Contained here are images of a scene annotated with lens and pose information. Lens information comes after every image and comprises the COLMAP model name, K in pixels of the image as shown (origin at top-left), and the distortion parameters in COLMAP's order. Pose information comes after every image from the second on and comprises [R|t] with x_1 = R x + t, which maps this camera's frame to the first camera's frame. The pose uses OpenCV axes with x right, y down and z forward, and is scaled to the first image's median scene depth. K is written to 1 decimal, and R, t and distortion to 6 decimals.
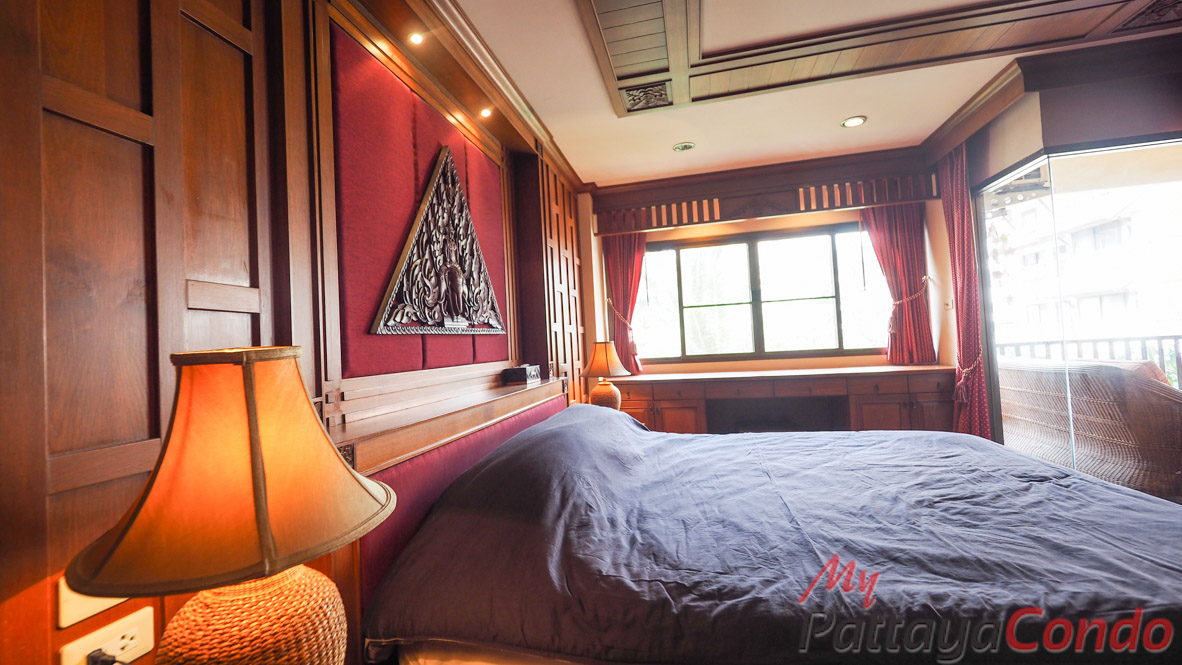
lens RADIAL K [[501.2, 0, 579.0], [0, 501.2, 328.3], [0, 0, 1]] dist [-0.001253, -0.006072]
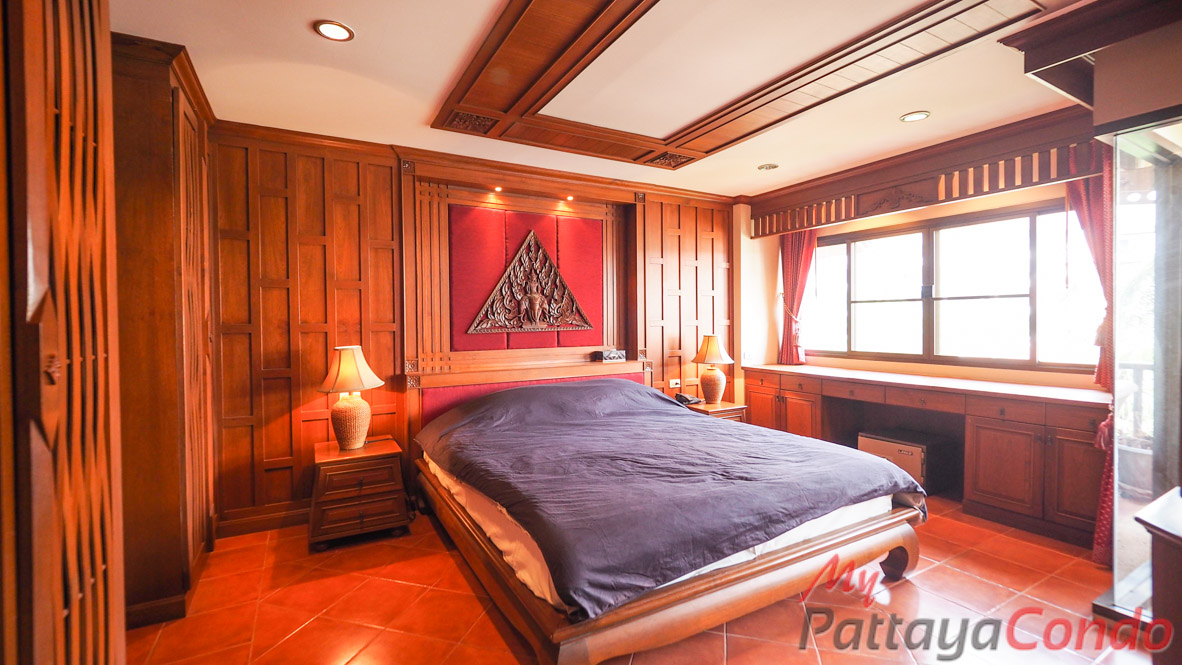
lens RADIAL K [[501.2, 0, 579.0], [0, 501.2, 328.3], [0, 0, 1]] dist [-0.001253, -0.006072]
pose [[0.665651, 0.060794, -0.743783, 0.627904], [-0.000071, 0.996681, 0.081402, -0.076042], [0.746263, -0.054133, 0.663446, -0.063430]]
